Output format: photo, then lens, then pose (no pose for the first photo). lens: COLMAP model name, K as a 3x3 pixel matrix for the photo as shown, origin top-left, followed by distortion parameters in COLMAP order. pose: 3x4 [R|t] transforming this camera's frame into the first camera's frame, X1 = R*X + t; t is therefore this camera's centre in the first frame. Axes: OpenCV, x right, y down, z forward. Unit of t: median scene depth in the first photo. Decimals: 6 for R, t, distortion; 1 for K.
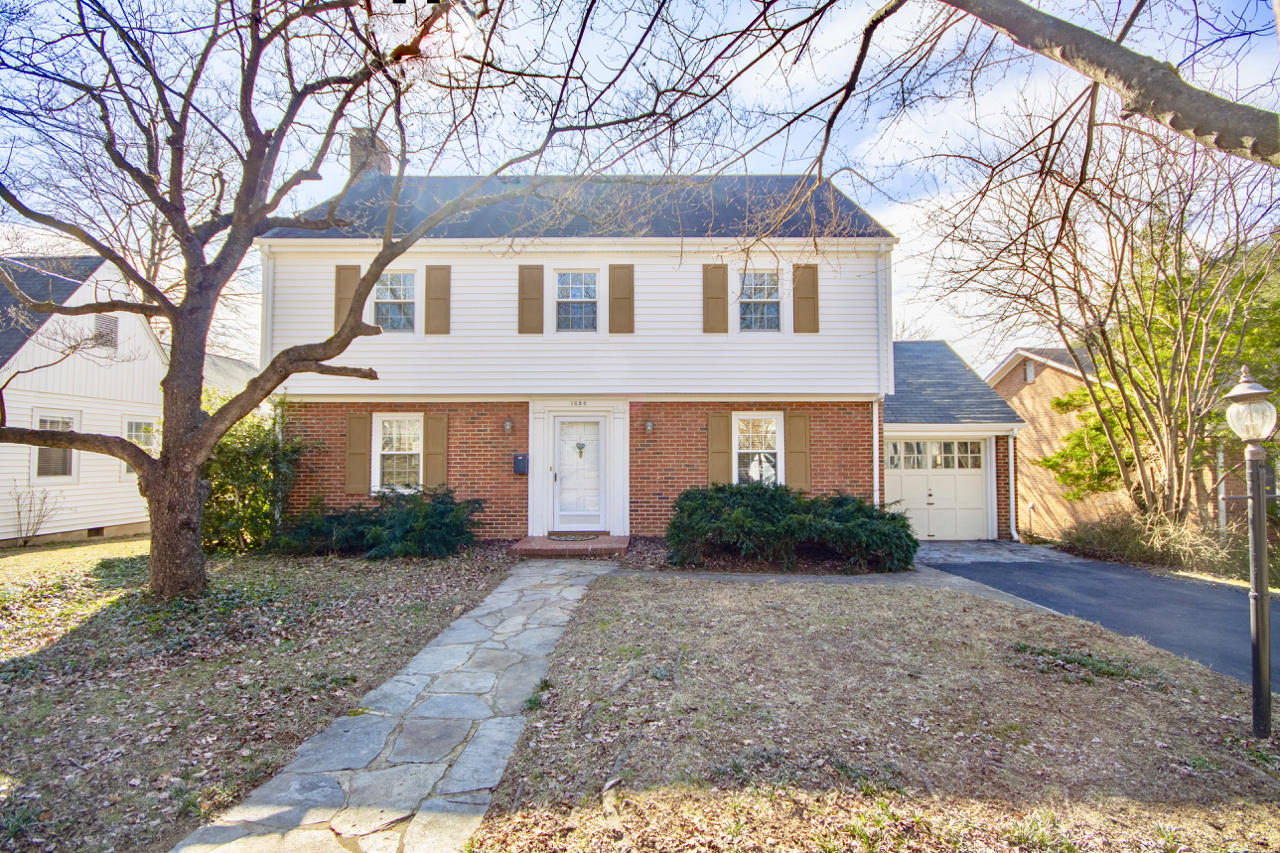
lens RADIAL K [[599.1, 0, 643.7], [0, 599.1, 430.6], [0, 0, 1]] dist [0.005716, -0.004908]
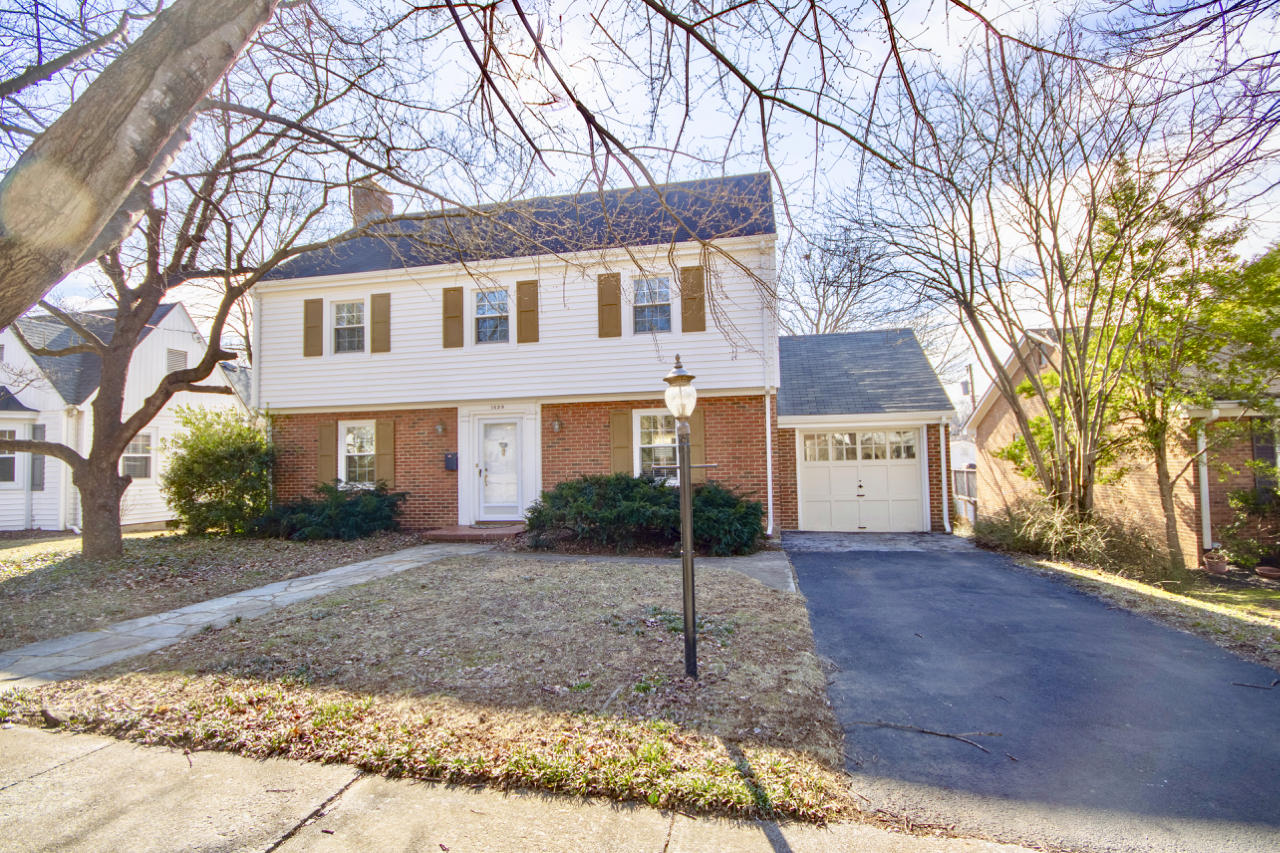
lens RADIAL K [[599.1, 0, 635.4], [0, 599.1, 433.1], [0, 0, 1]] dist [0.005716, -0.004908]
pose [[0.979465, -0.027078, -0.199790, 0.370205], [0.027436, 0.999623, -0.000975, 0.011939], [0.199741, -0.004526, 0.979838, -0.050653]]
